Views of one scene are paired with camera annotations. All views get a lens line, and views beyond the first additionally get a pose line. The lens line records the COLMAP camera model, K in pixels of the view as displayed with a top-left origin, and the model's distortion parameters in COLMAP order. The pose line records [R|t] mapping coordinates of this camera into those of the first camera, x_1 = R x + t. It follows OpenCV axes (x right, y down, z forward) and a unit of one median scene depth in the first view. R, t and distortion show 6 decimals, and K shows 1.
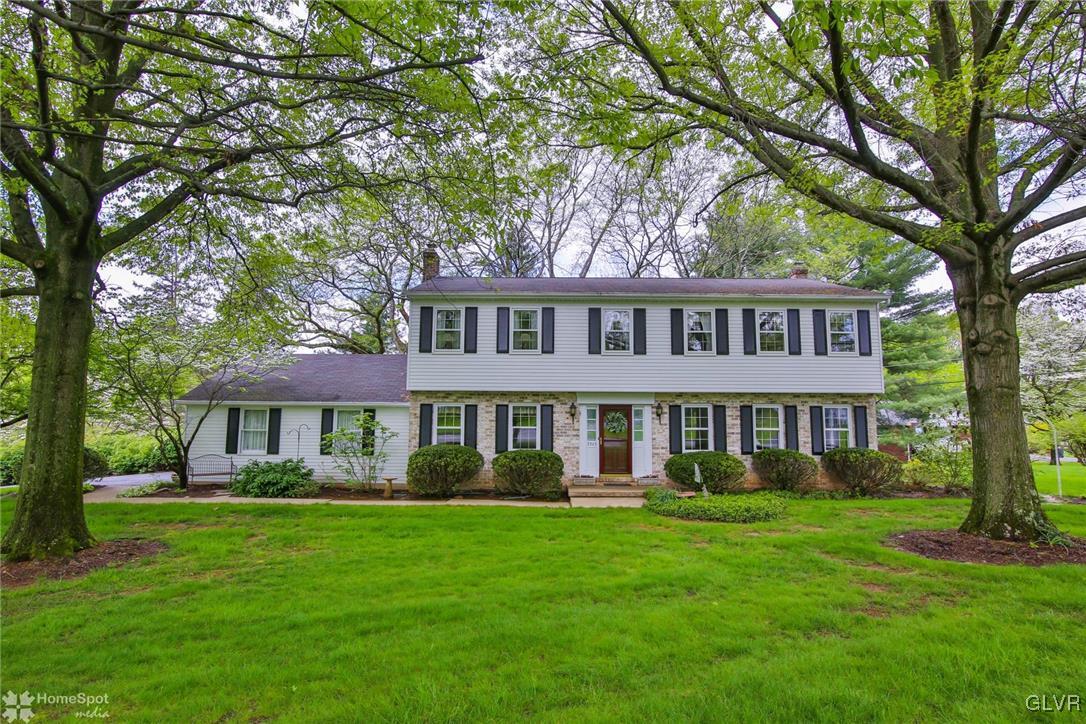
lens RADIAL K [[529.0, 0, 541.8], [0, 529.0, 359.5], [0, 0, 1]] dist [-0.020283, -0.001045]
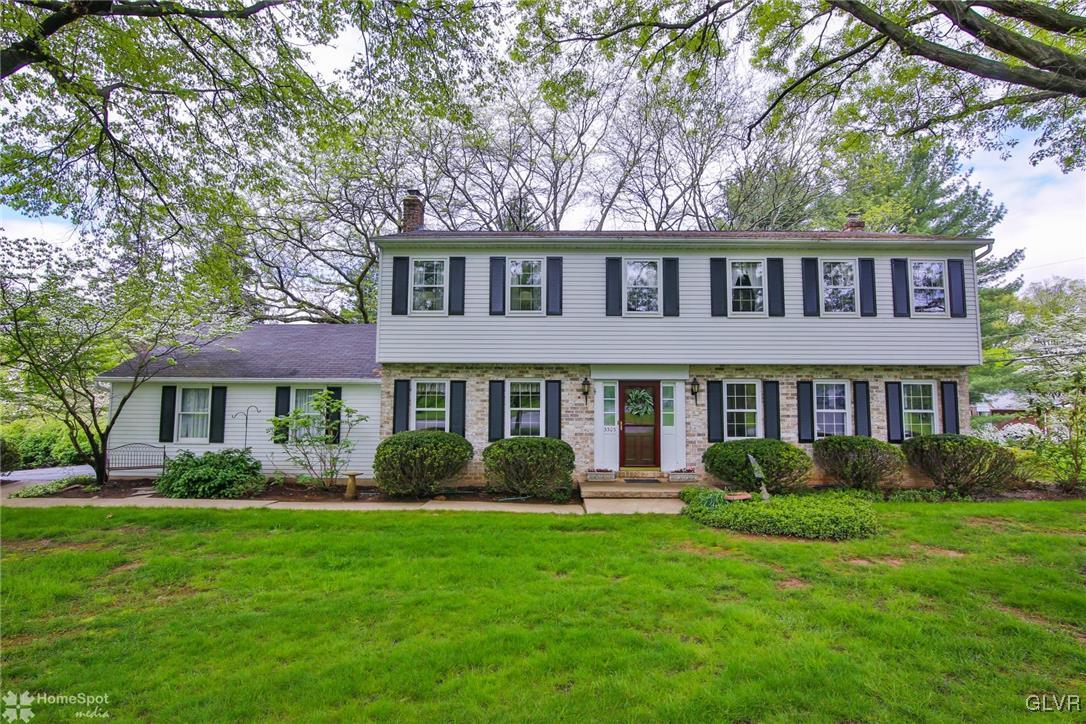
lens RADIAL K [[529.0, 0, 542.9], [0, 529.0, 362.2], [0, 0, 1]] dist [-0.020283, -0.001045]
pose [[0.999960, -0.002077, -0.008699, 0.001263], [0.002344, 0.999522, 0.030828, 0.033946], [0.008631, -0.030847, 0.999487, 0.209828]]
